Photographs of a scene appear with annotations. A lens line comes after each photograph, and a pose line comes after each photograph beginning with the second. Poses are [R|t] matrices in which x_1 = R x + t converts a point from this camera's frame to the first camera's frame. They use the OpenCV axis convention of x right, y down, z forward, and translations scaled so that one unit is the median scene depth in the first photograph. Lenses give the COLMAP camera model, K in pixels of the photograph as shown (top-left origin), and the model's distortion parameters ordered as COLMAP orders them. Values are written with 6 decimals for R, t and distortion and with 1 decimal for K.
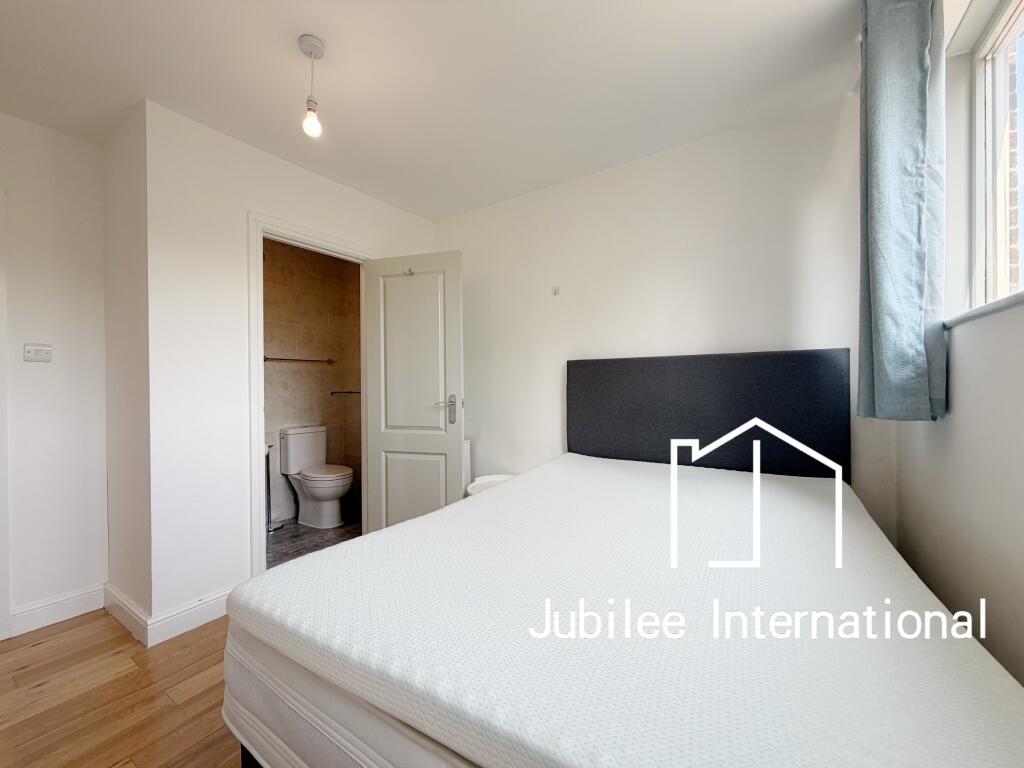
lens RADIAL K [[409.1, 0, 506.3], [0, 409.1, 384.3], [0, 0, 1]] dist [0.002206, 0.000058]
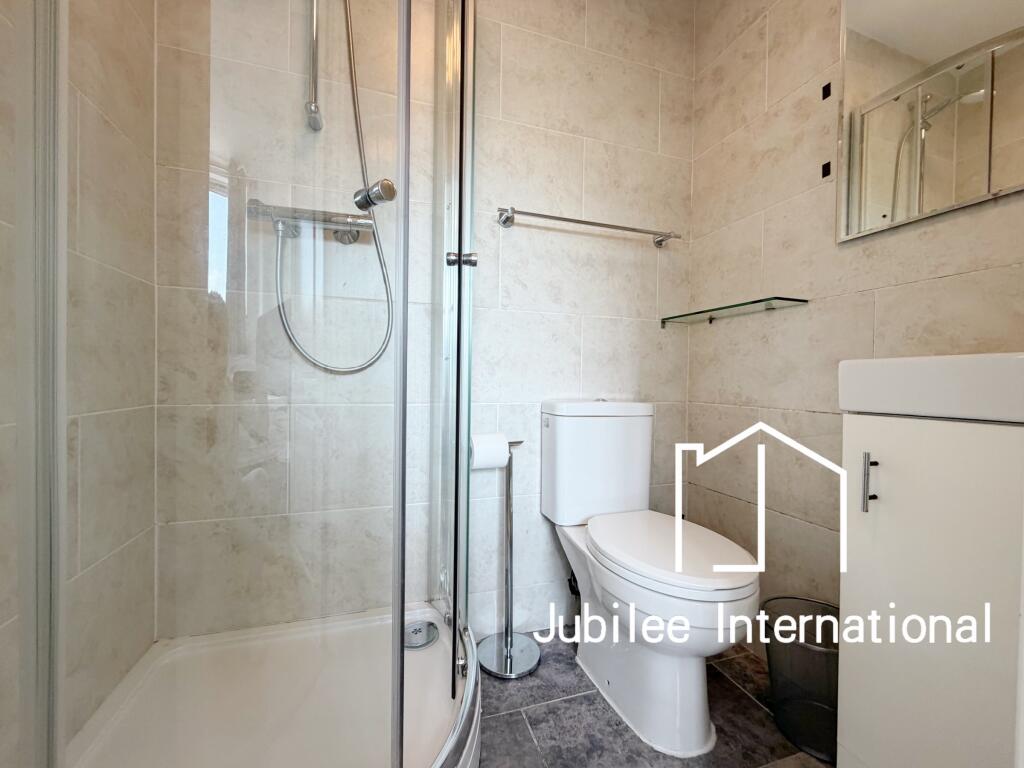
lens RADIAL K [[409.1, 0, 508.5], [0, 409.1, 383.9], [0, 0, 1]] dist [0.002206, 0.000058]
pose [[0.790161, 0.022117, -0.612500, -0.316390], [-0.021132, 0.999738, 0.008838, 0.084332], [0.612534, 0.005960, 0.790421, 0.628288]]
